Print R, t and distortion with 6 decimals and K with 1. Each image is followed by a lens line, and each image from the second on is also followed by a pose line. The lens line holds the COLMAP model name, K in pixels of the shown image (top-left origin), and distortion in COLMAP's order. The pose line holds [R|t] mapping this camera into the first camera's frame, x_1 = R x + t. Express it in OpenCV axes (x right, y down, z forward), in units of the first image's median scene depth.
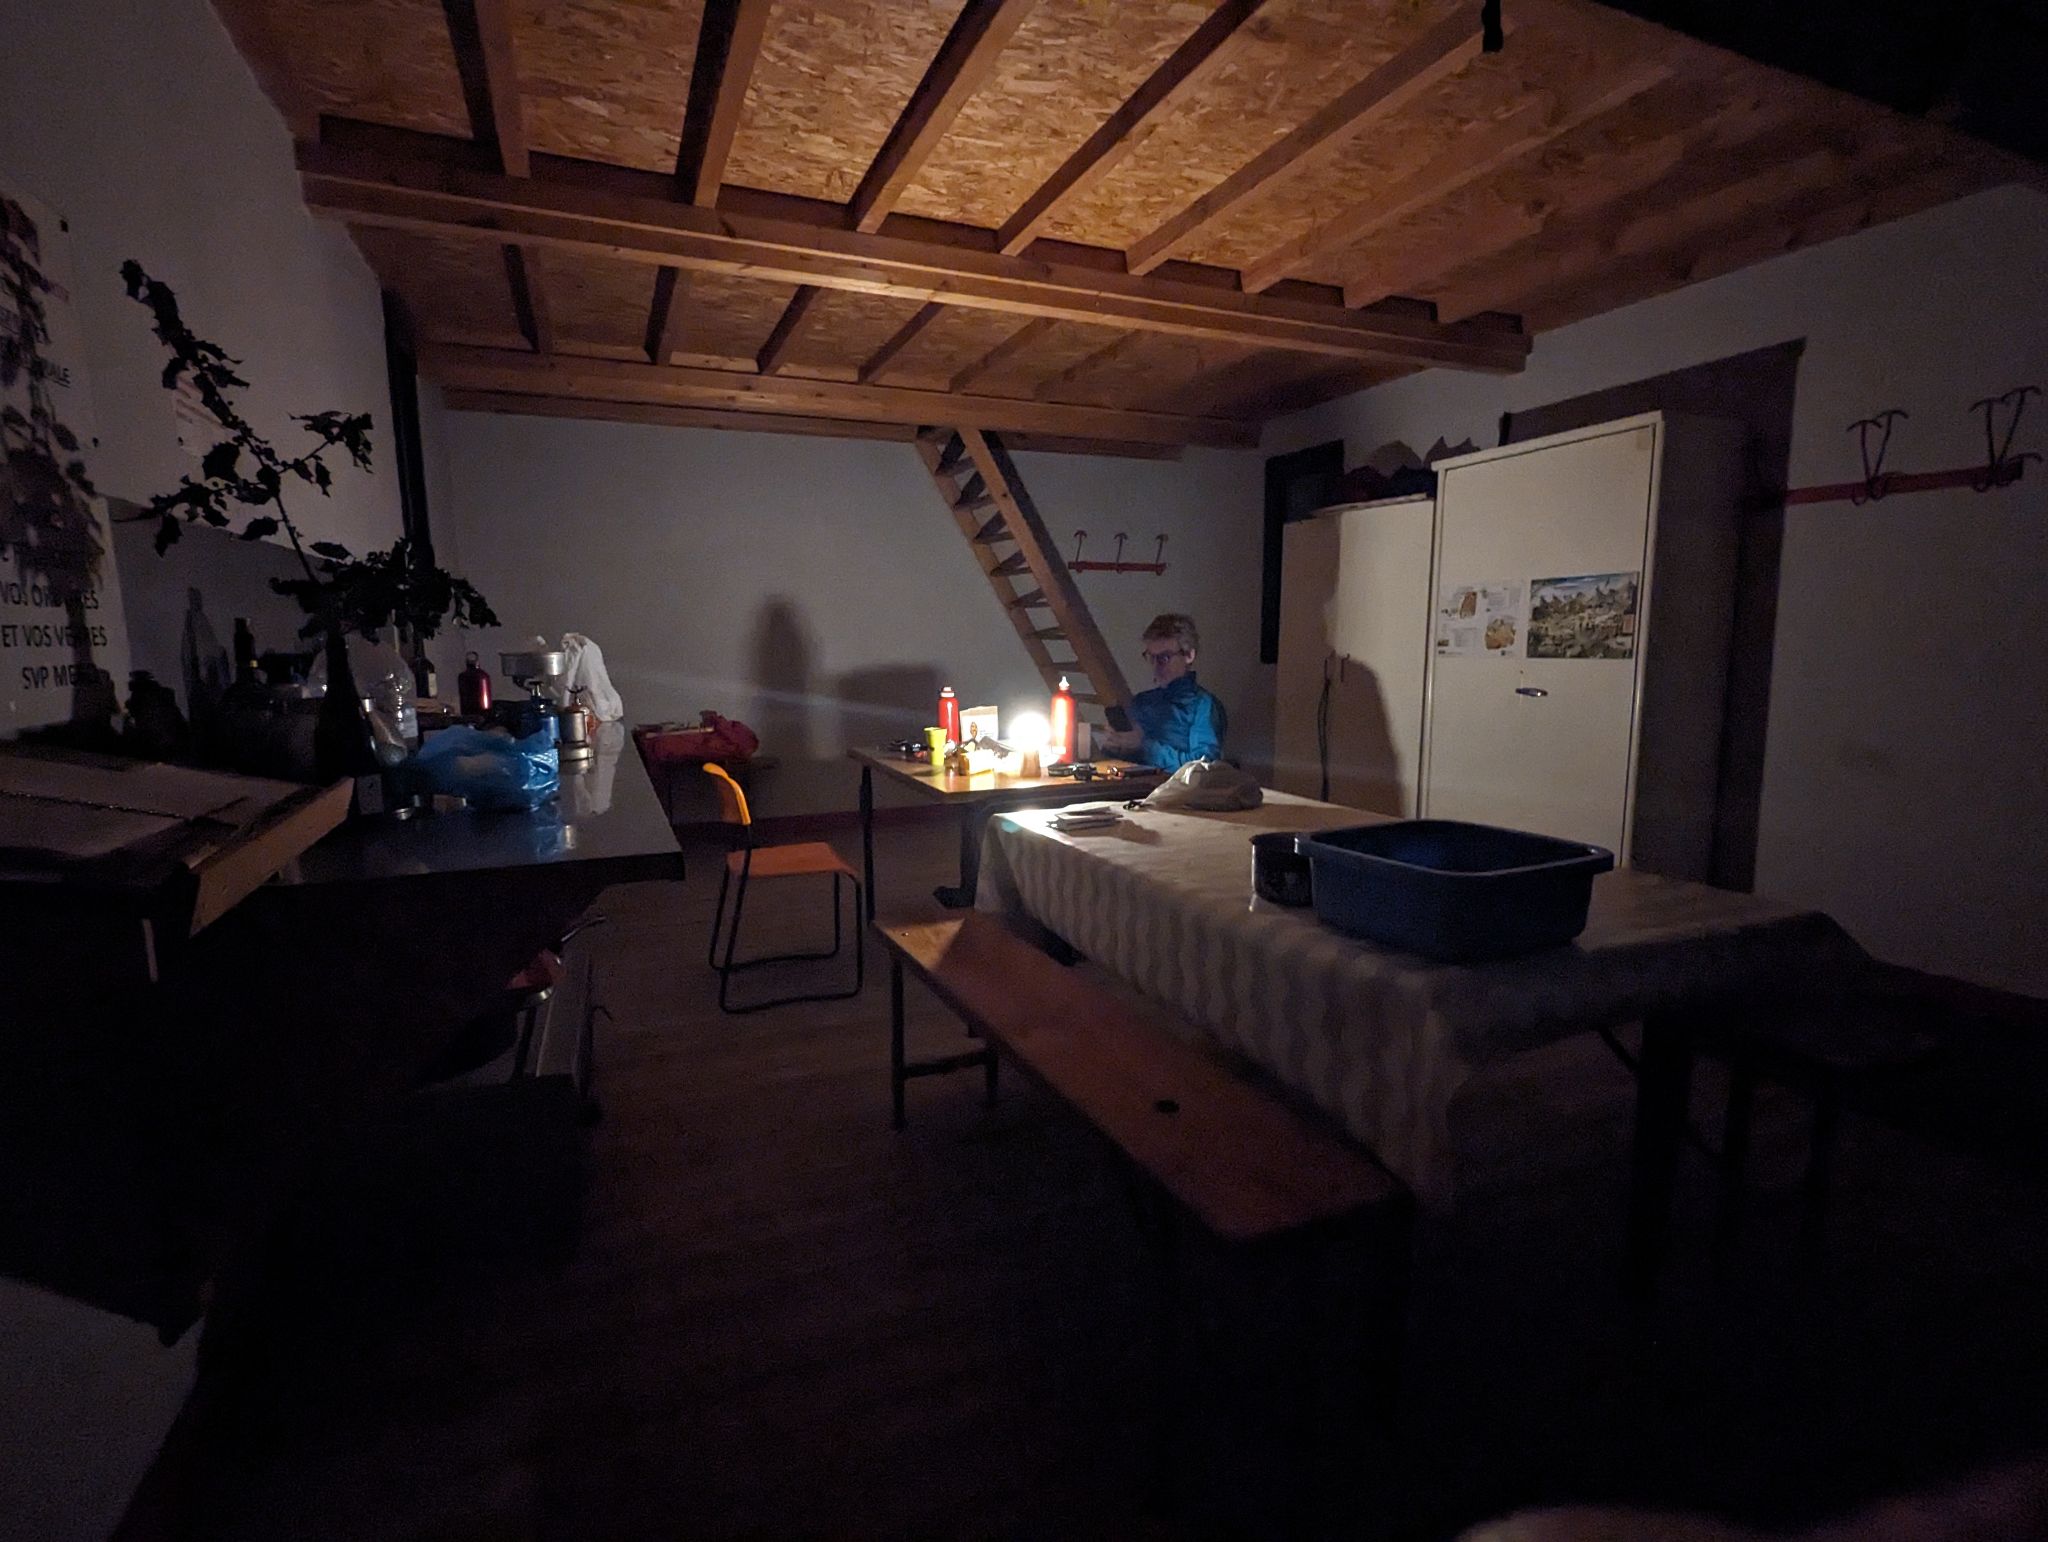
lens RADIAL K [[964.9, 0, 1024.0], [0, 964.9, 771.0], [0, 0, 1]] dist [0.003143, 0.000813]
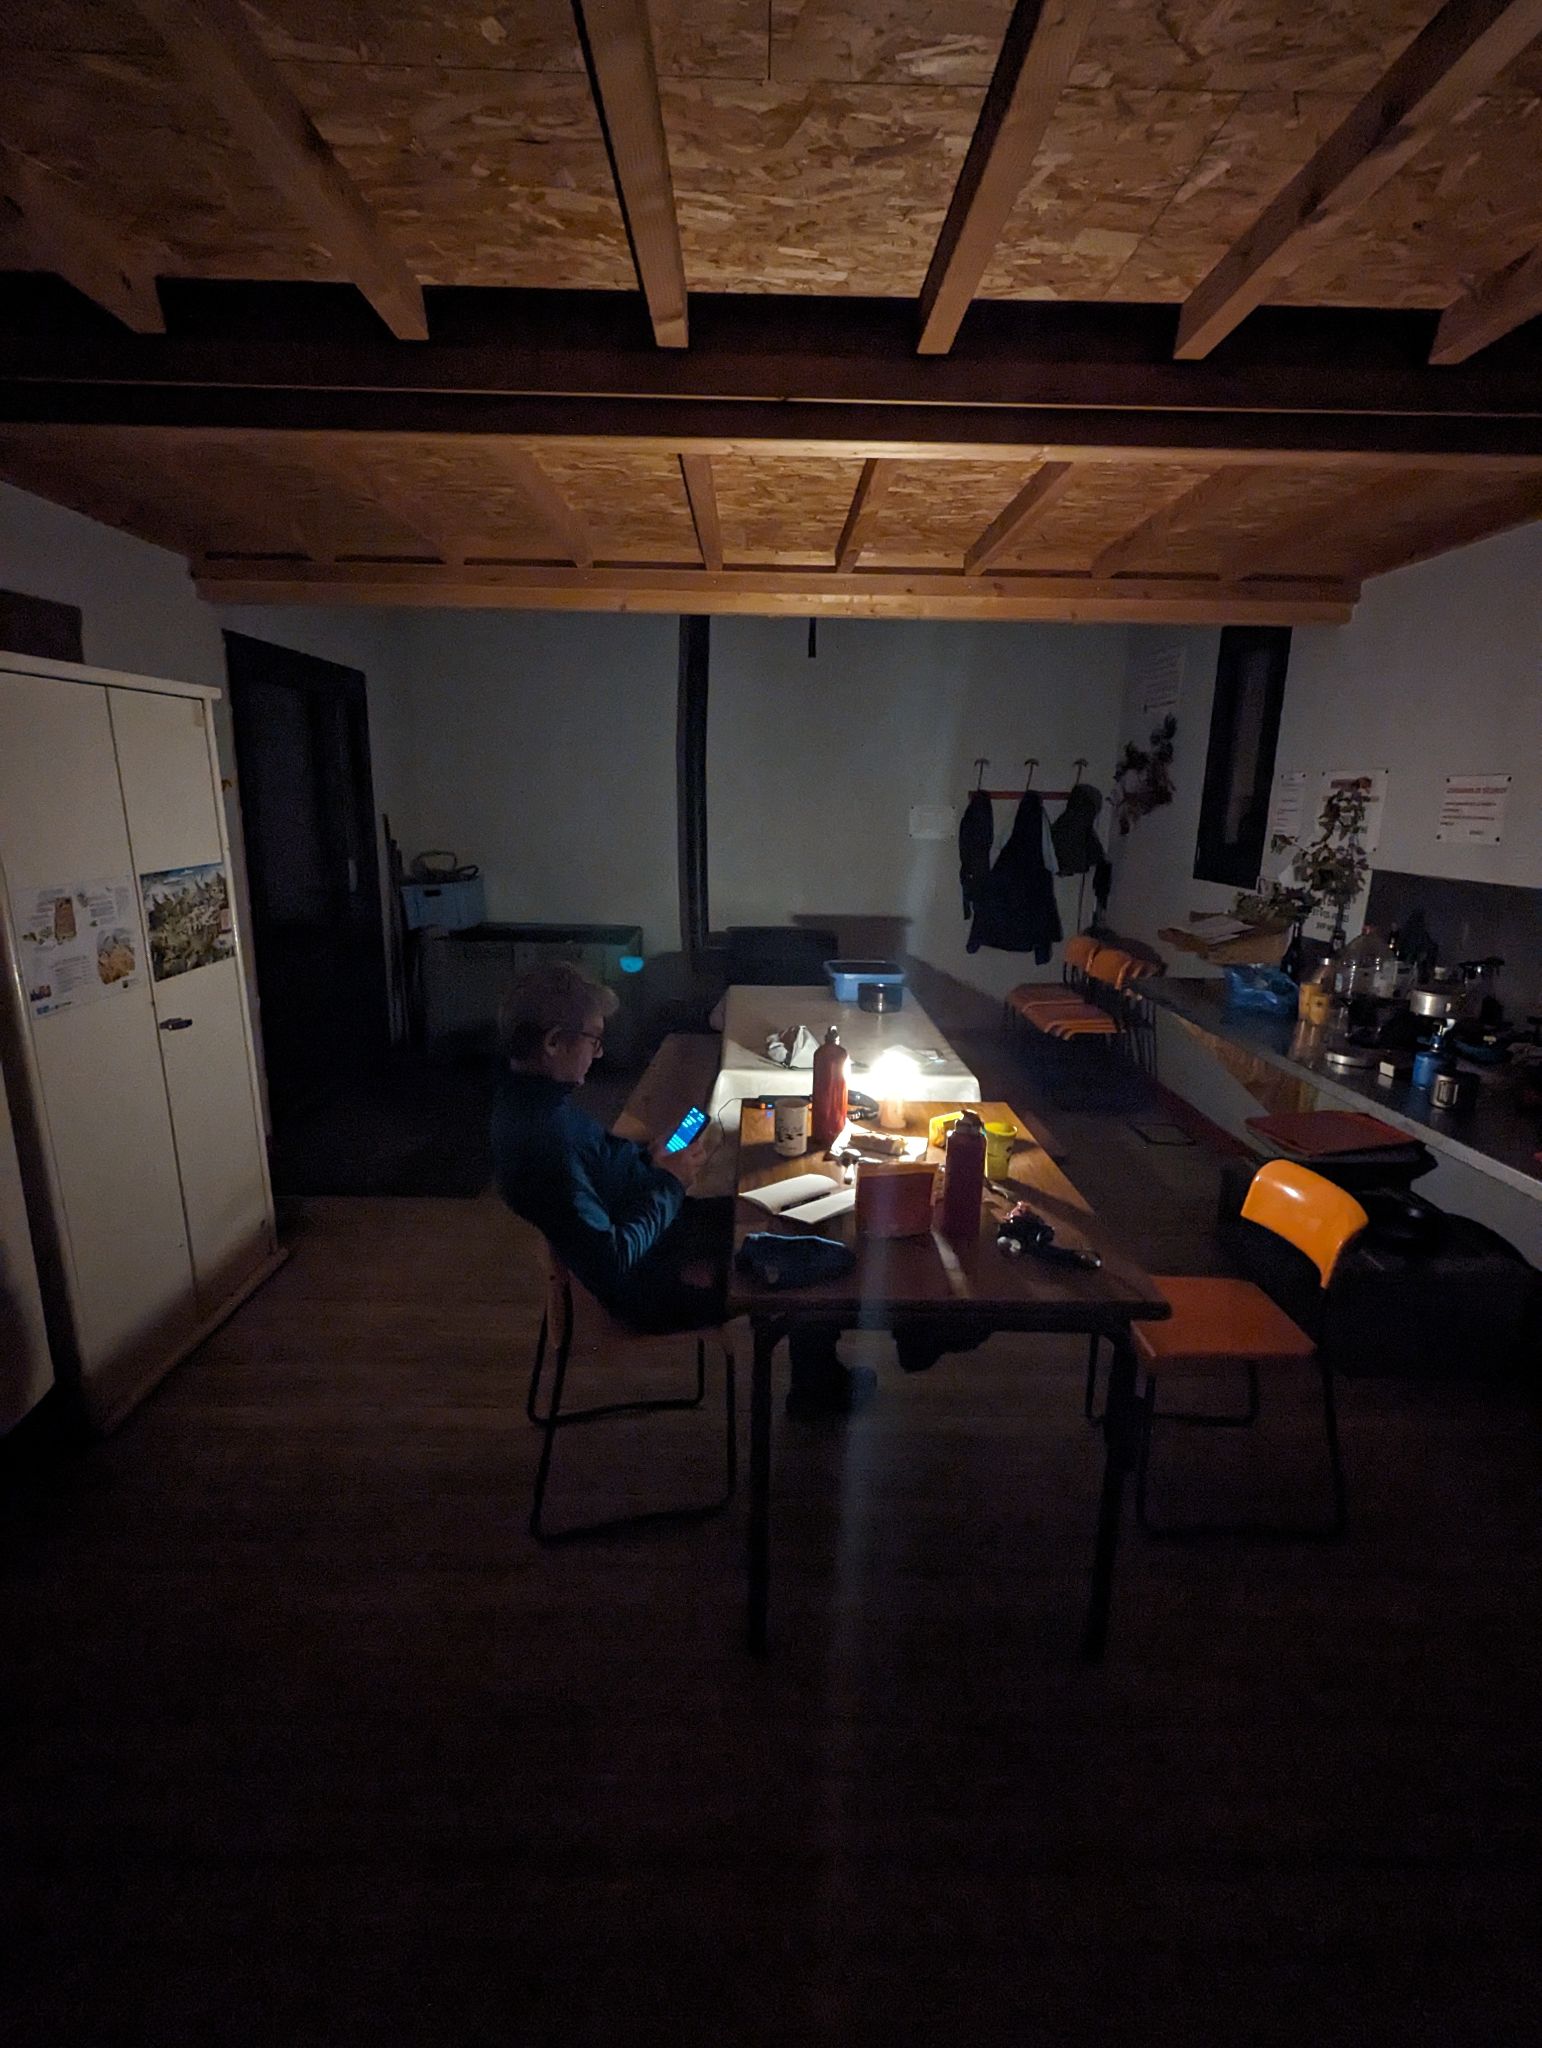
lens RADIAL K [[964.9, 0, 771.0], [0, 964.9, 1024.0], [0, 0, 1]] dist [0.003143, 0.000813]
pose [[-0.920736, -0.097273, 0.377868, -0.173589], [0.045300, 0.935229, 0.351133, -0.321960], [-0.387548, 0.340418, -0.856692, 1.460375]]
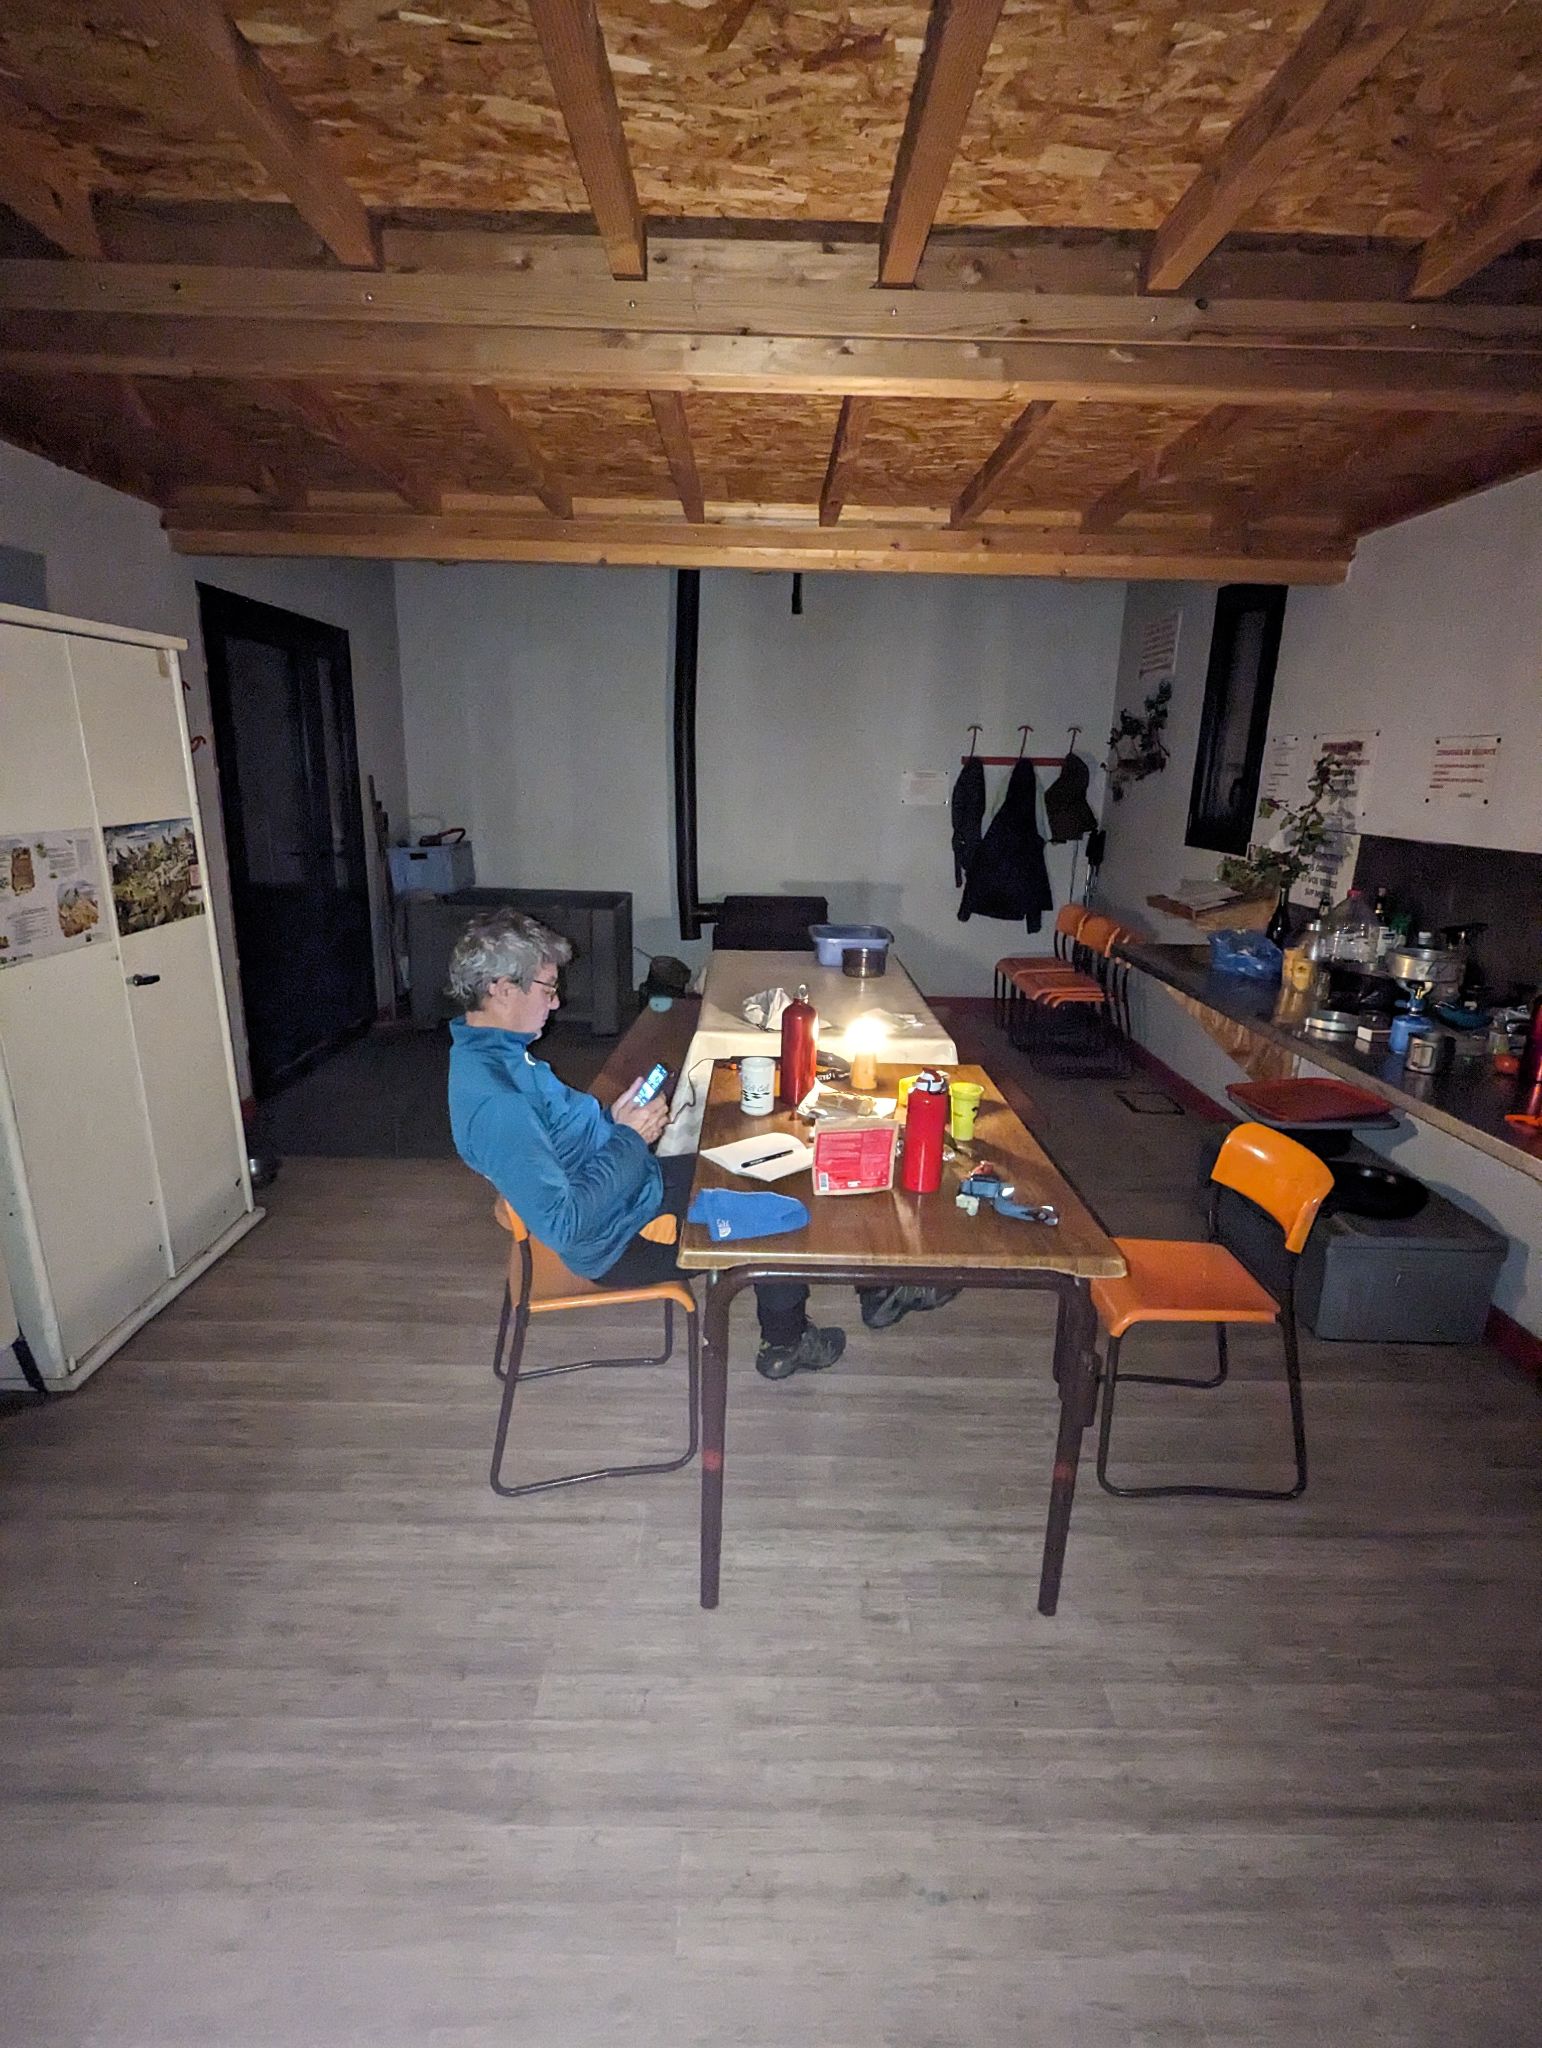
lens RADIAL K [[964.9, 0, 771.0], [0, 964.9, 1024.0], [0, 0, 1]] dist [0.003143, 0.000813]
pose [[-0.918596, -0.114207, 0.378336, -0.194515], [0.040066, 0.925488, 0.376653, -0.308849], [-0.393162, 0.361150, -0.845574, 1.448319]]
